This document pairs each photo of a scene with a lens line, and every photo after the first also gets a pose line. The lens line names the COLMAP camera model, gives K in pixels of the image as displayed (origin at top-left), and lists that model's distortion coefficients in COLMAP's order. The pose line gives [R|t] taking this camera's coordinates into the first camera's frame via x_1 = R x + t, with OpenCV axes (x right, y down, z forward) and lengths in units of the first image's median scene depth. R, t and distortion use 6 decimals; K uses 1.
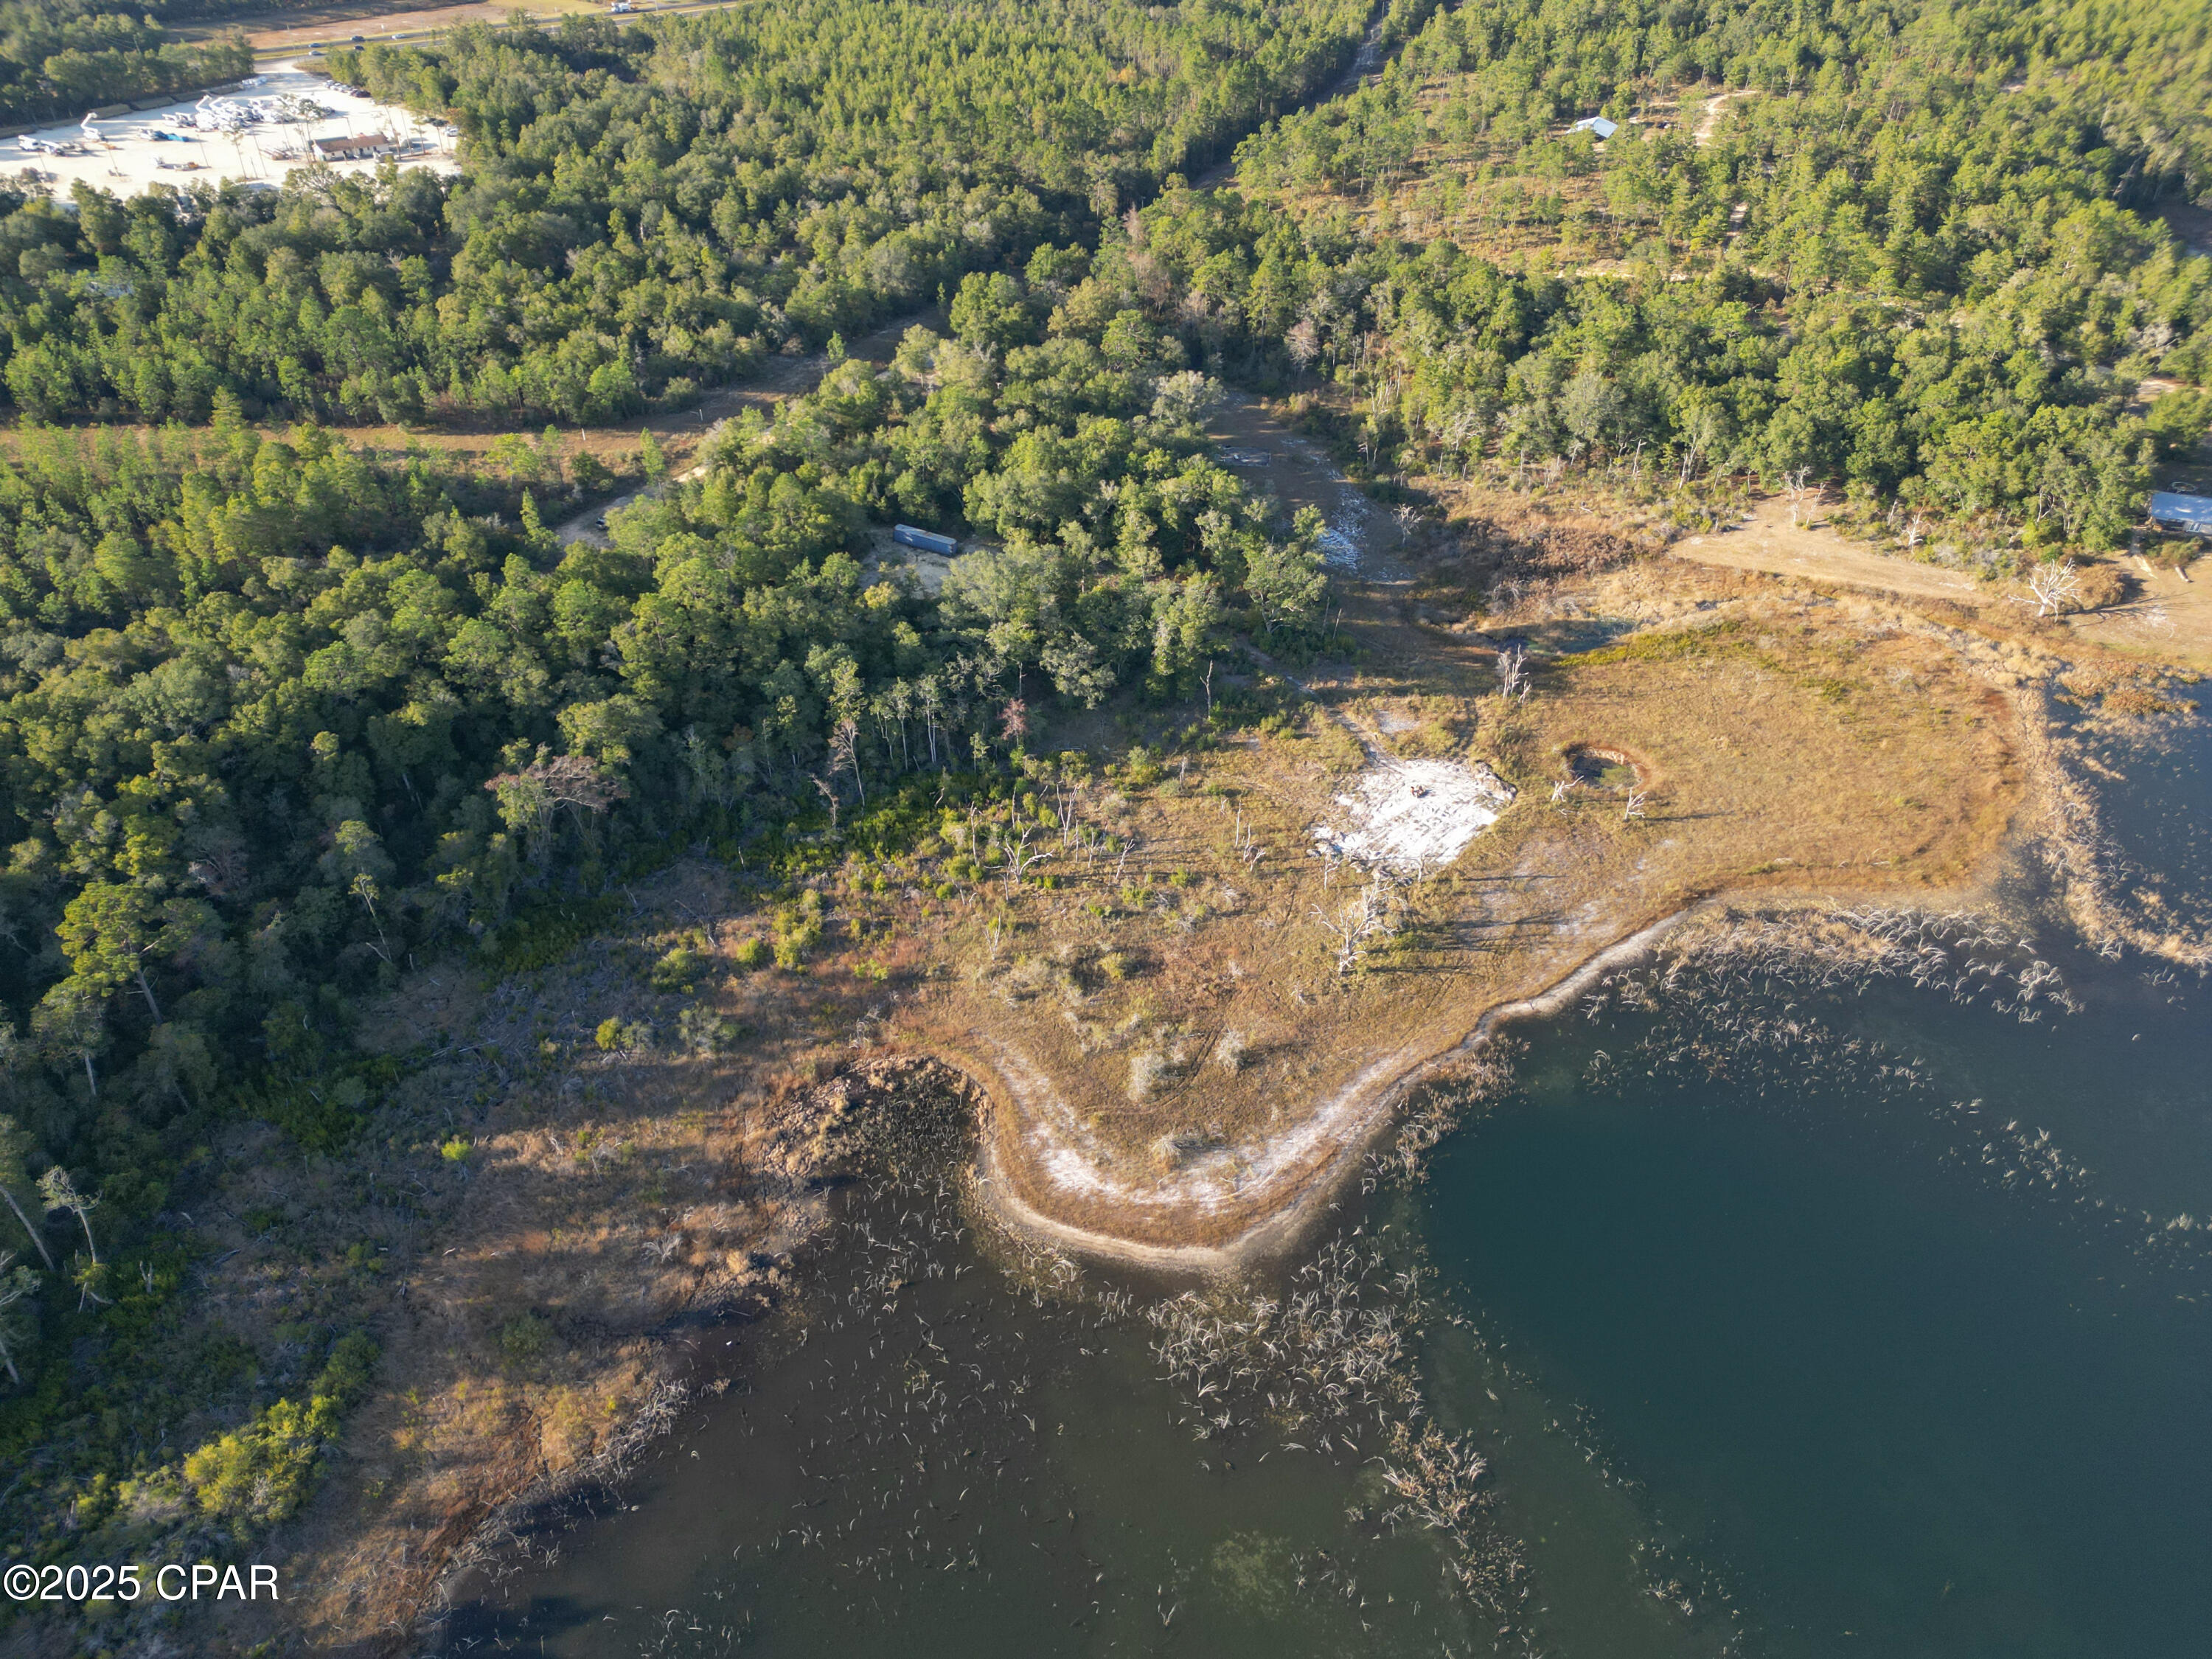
lens RADIAL K [[1550.1, 0, 1113.9], [0, 1550.1, 817.6], [0, 0, 1]] dist [0.079763, -0.086093]
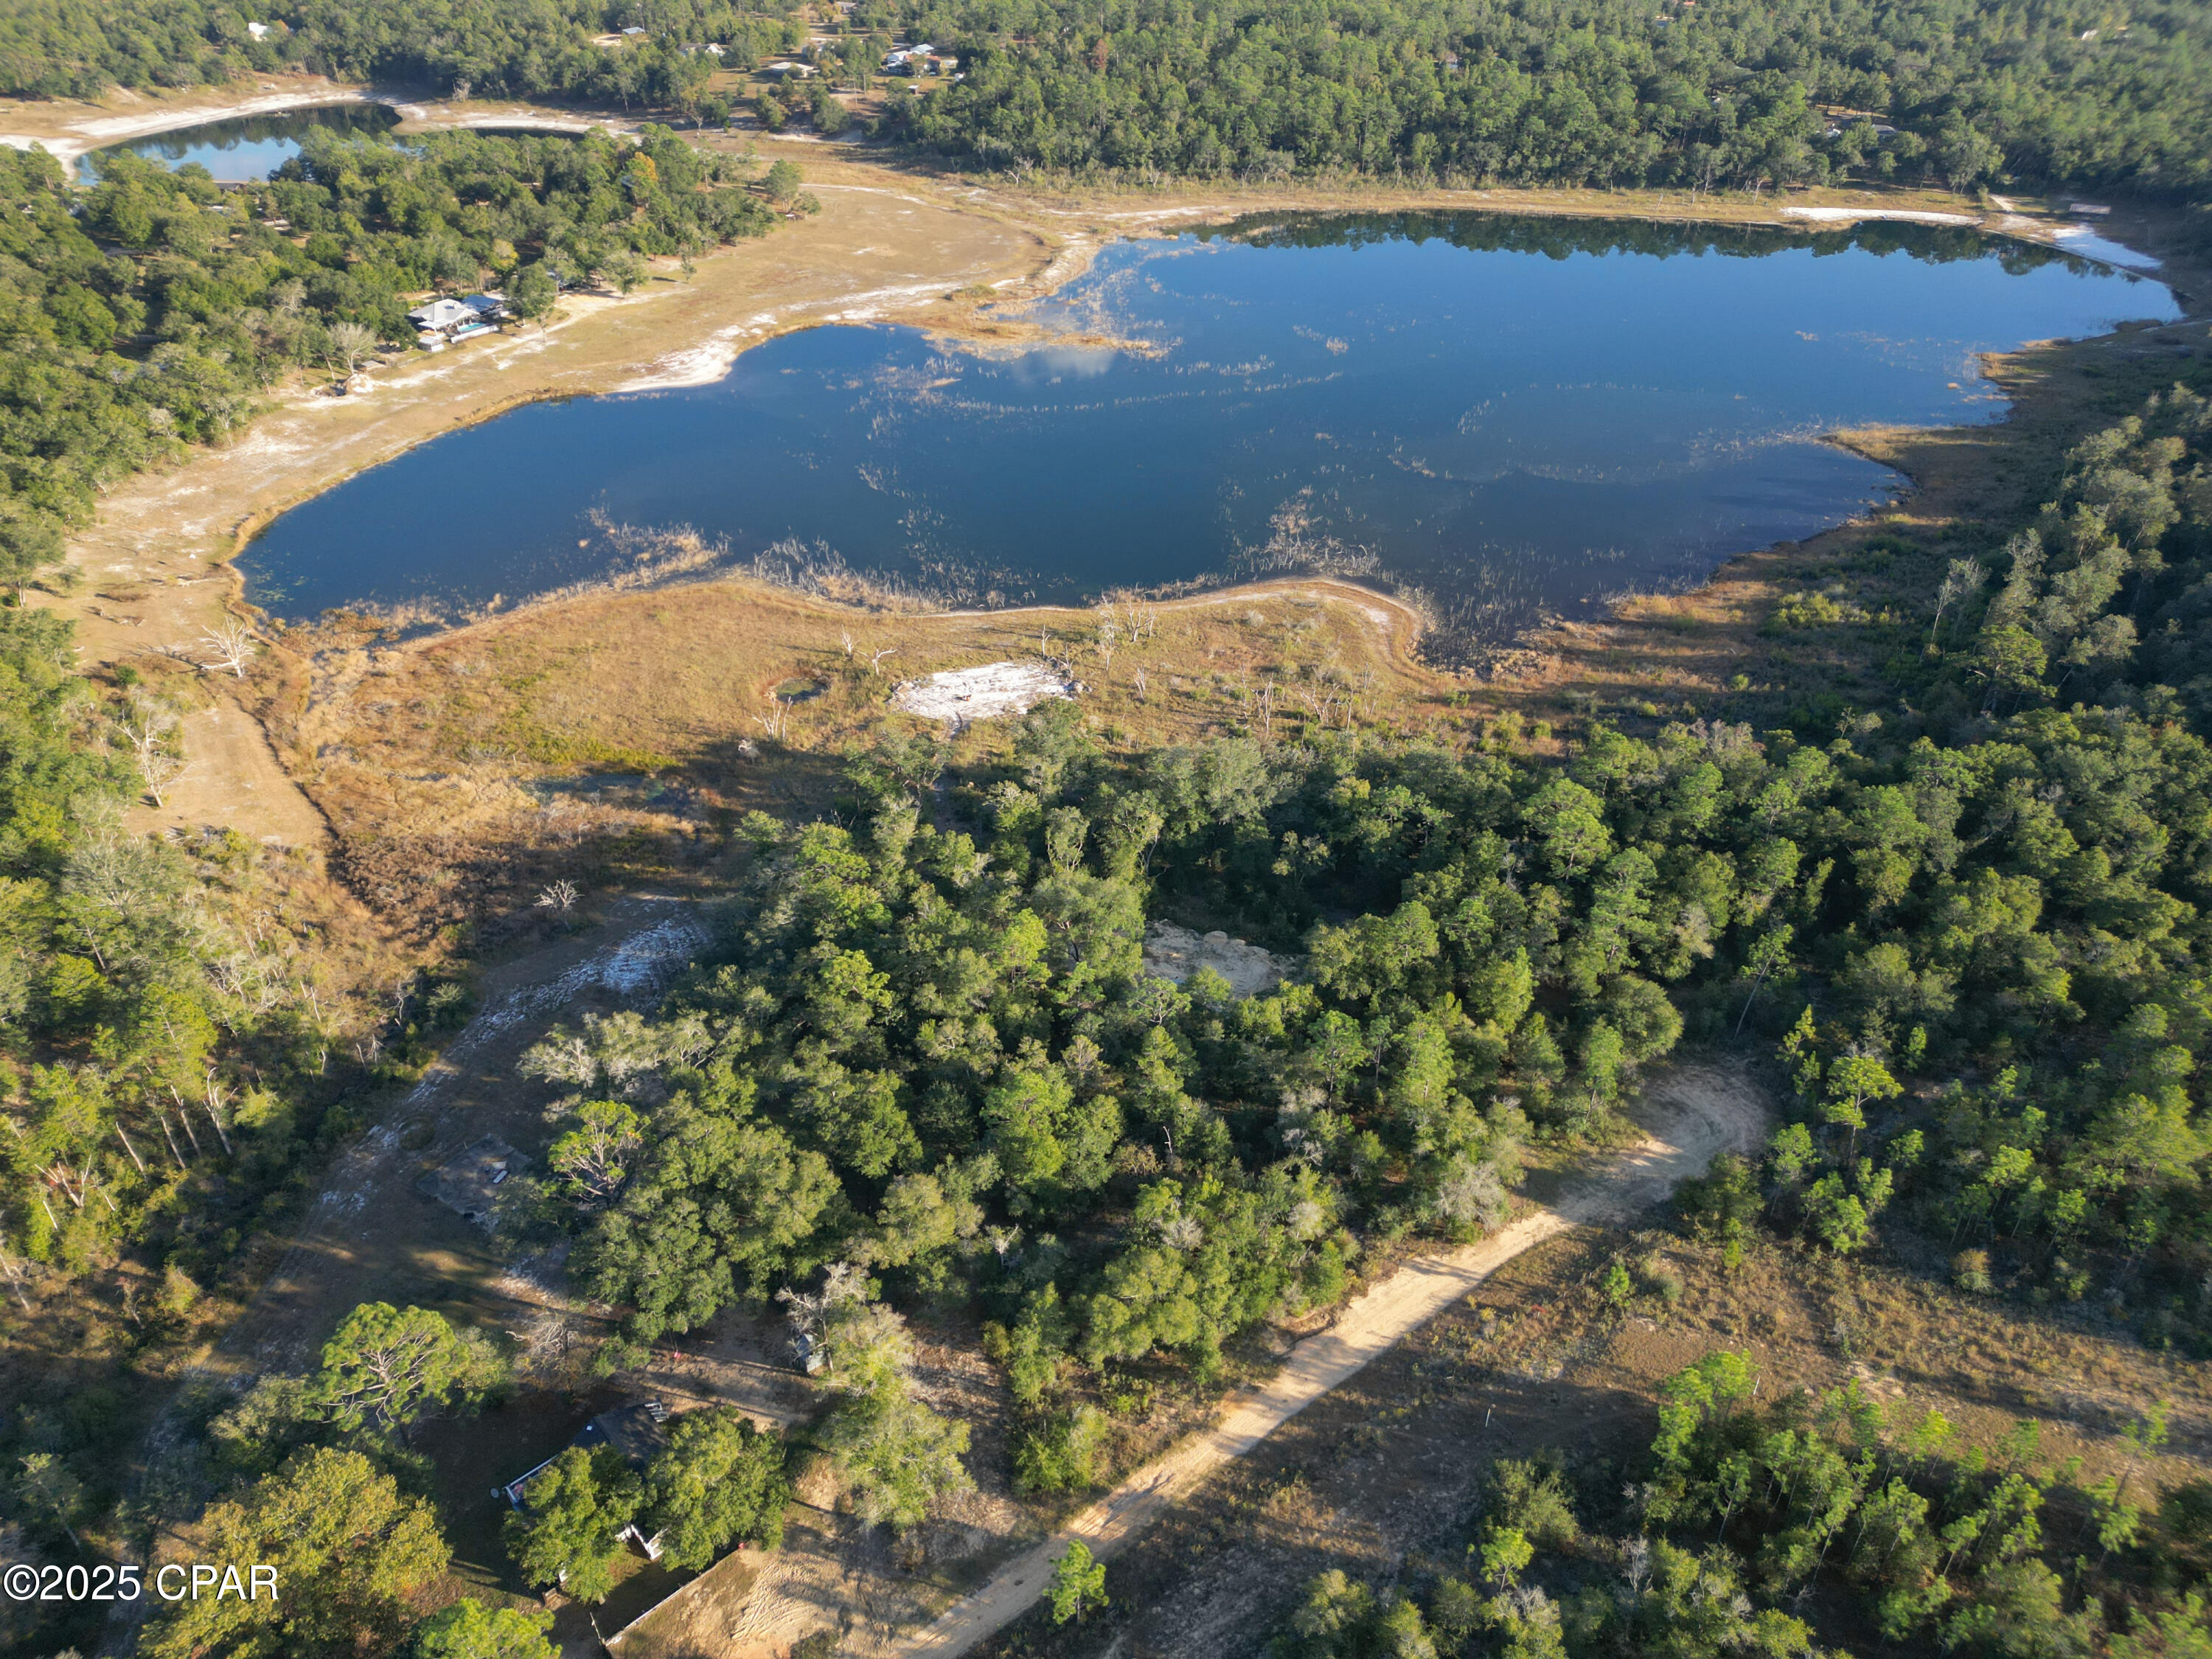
lens RADIAL K [[1550.1, 0, 1113.9], [0, 1550.1, 817.6], [0, 0, 1]] dist [0.079763, -0.086093]
pose [[-0.876732, -0.262974, 0.402723, -0.445412], [0.275916, 0.410846, 0.868951, -1.077542], [-0.393969, 0.872955, -0.287643, 1.521146]]
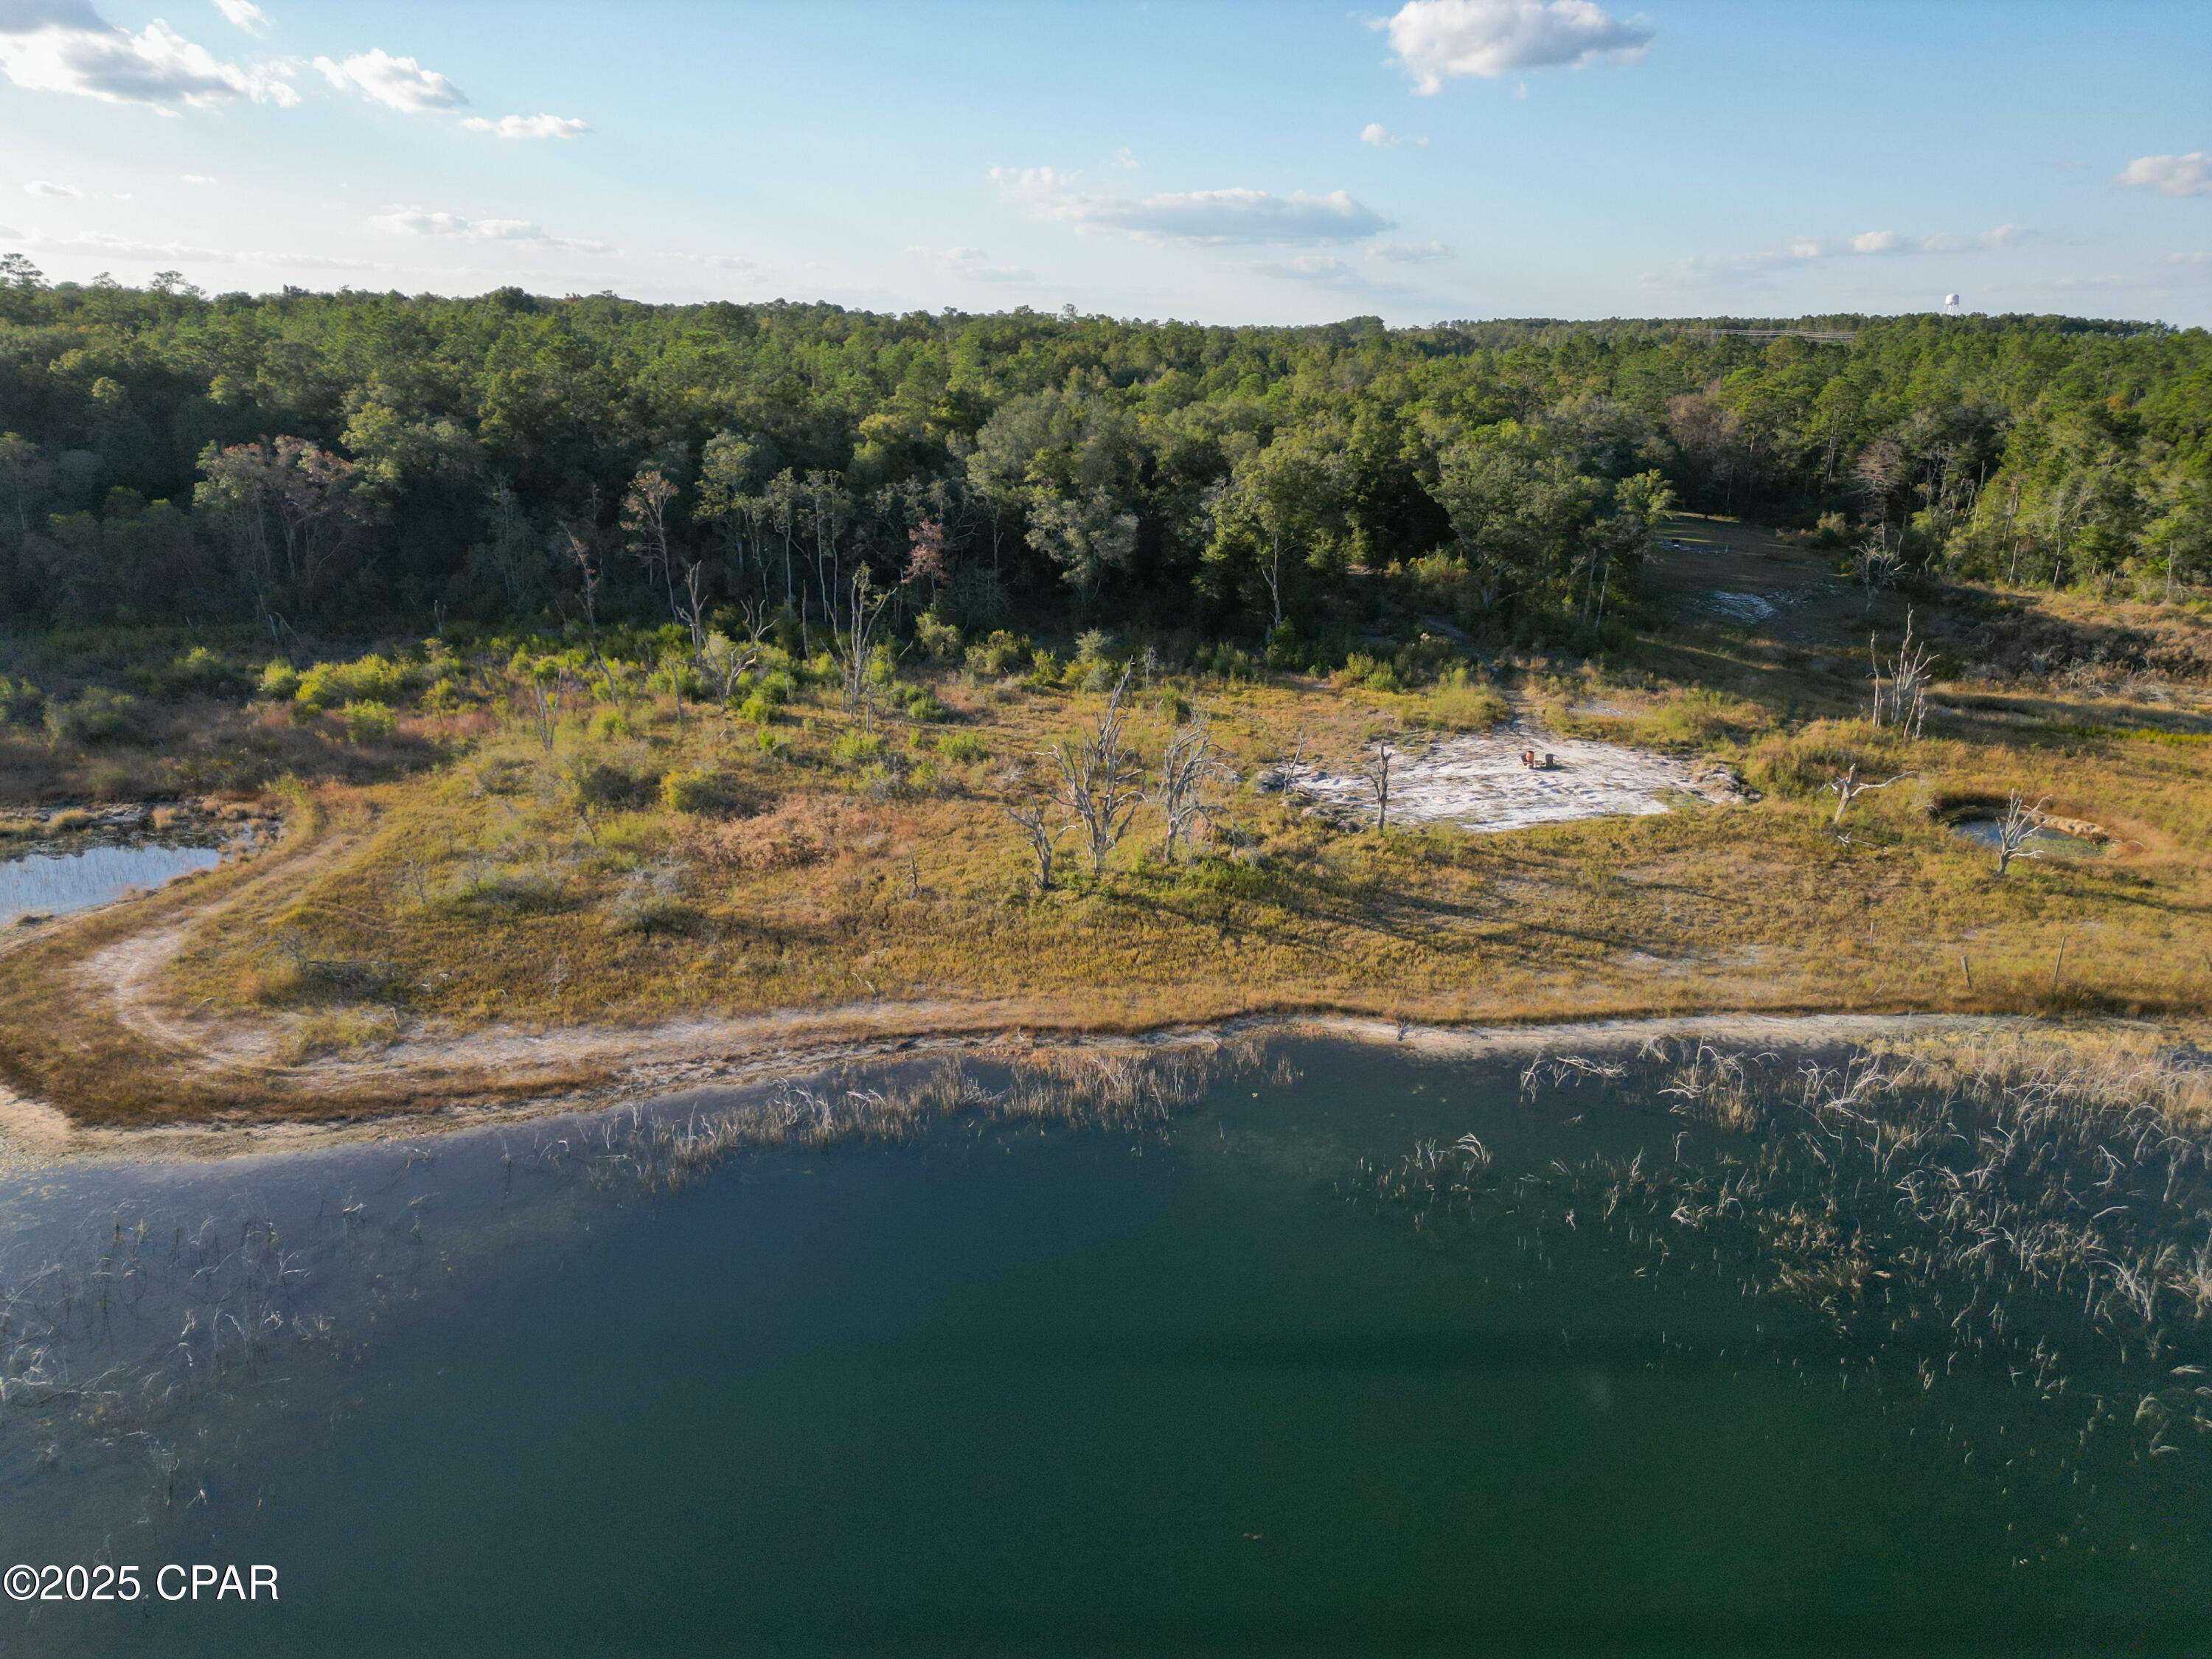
lens RADIAL K [[1550.1, 0, 1113.9], [0, 1550.1, 817.6], [0, 0, 1]] dist [0.079763, -0.086093]
pose [[0.848047, 0.169875, -0.501955, 0.365472], [-0.321012, 0.918331, -0.231558, 0.170933], [0.421625, 0.357506, 0.833320, 0.605268]]
